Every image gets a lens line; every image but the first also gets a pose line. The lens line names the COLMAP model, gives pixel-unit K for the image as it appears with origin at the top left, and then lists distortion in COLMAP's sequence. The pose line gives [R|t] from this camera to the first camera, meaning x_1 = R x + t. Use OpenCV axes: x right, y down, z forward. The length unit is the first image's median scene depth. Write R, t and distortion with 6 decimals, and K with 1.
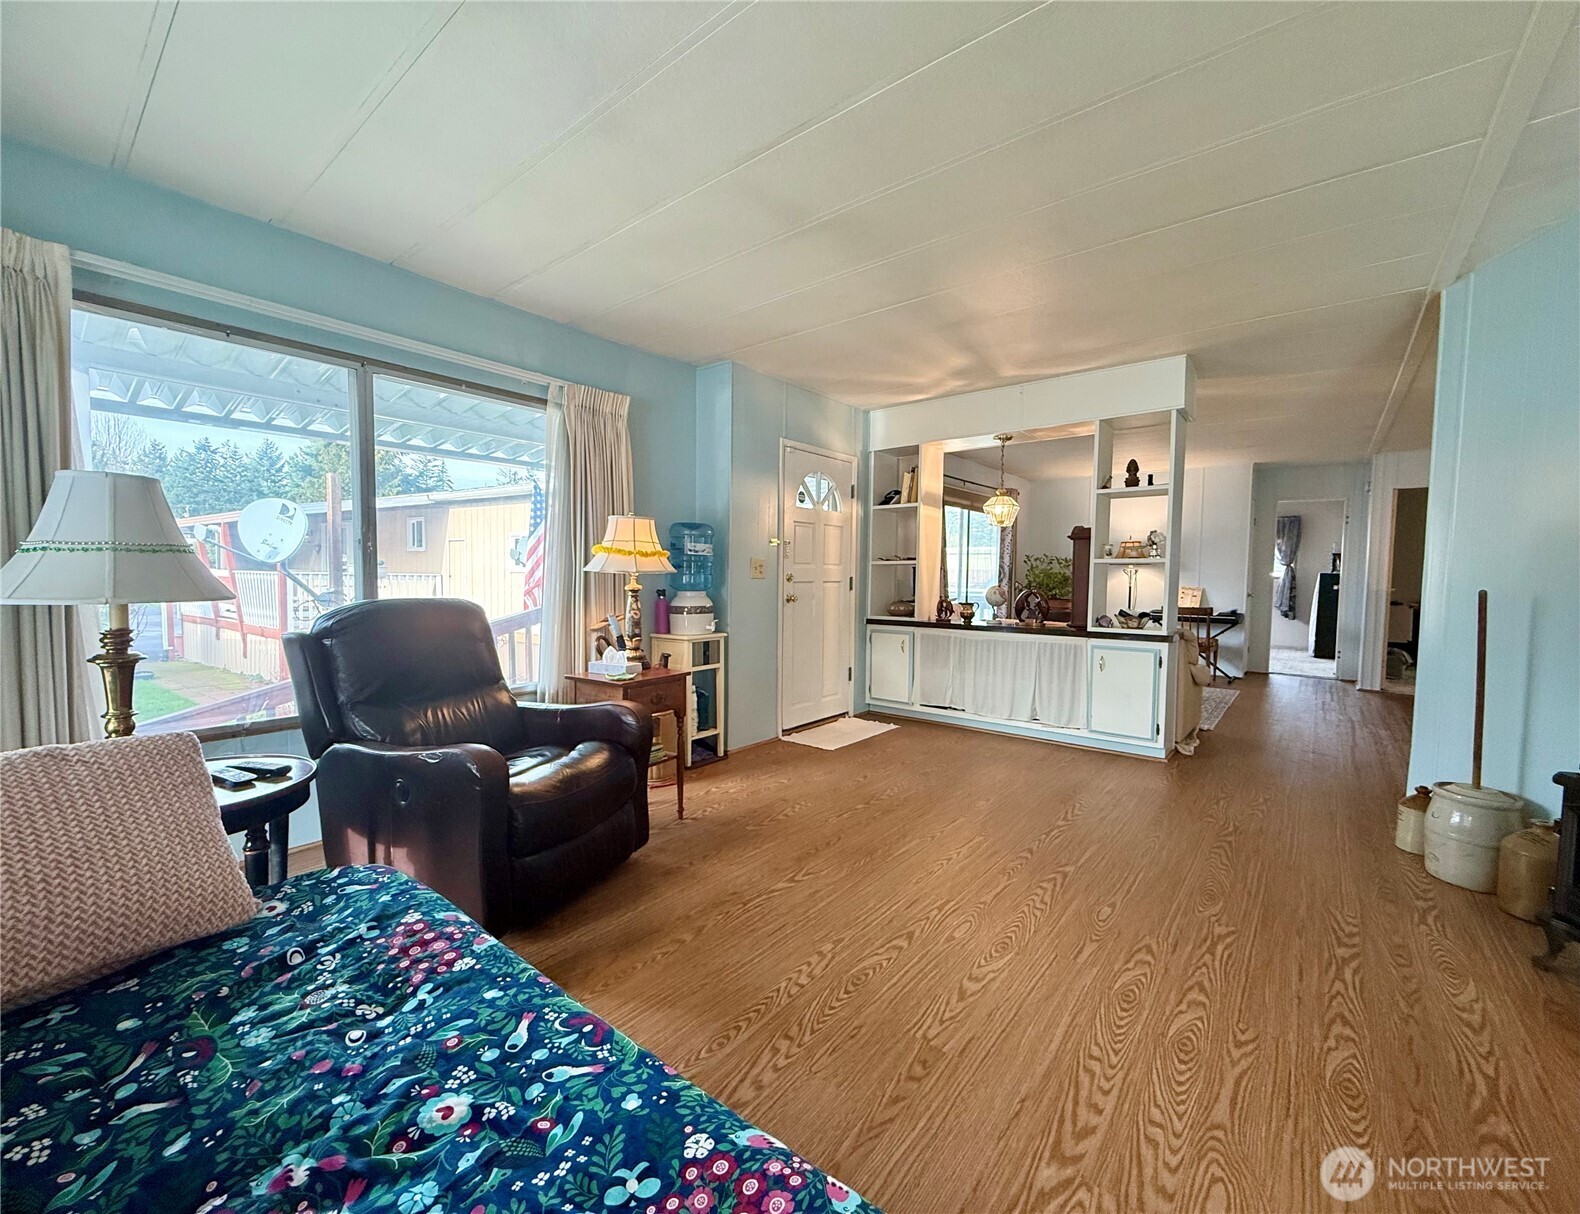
lens RADIAL K [[642.8, 0, 796.8], [0, 642.8, 605.9], [0, 0, 1]] dist [0.000632, -0.000033]
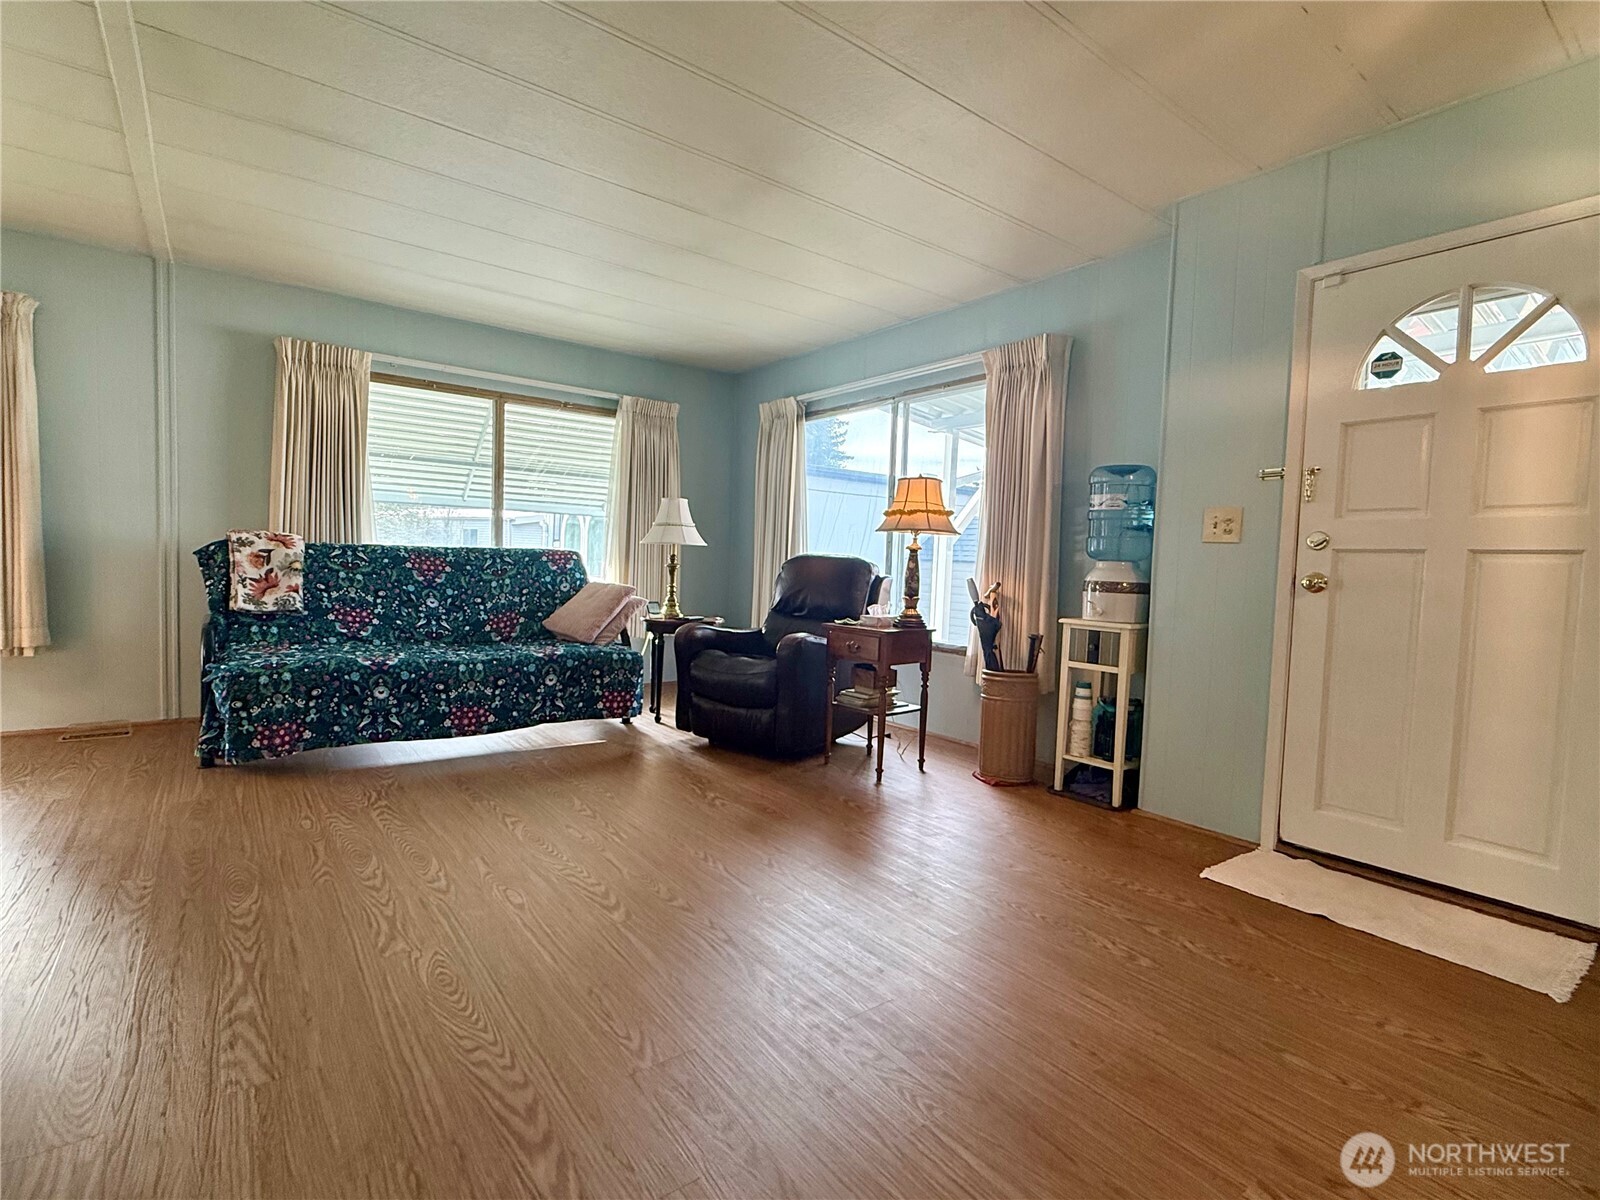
lens RADIAL K [[773.8, 0, 801.5], [0, 773.8, 596.4], [0, 0, 1]] dist [-0.002216, 0.000294]
pose [[-0.238367, 0.022073, -0.970924, 0.751134], [-0.088372, 0.995101, 0.044318, 0.008379], [0.967146, 0.096367, -0.235248, 0.864885]]
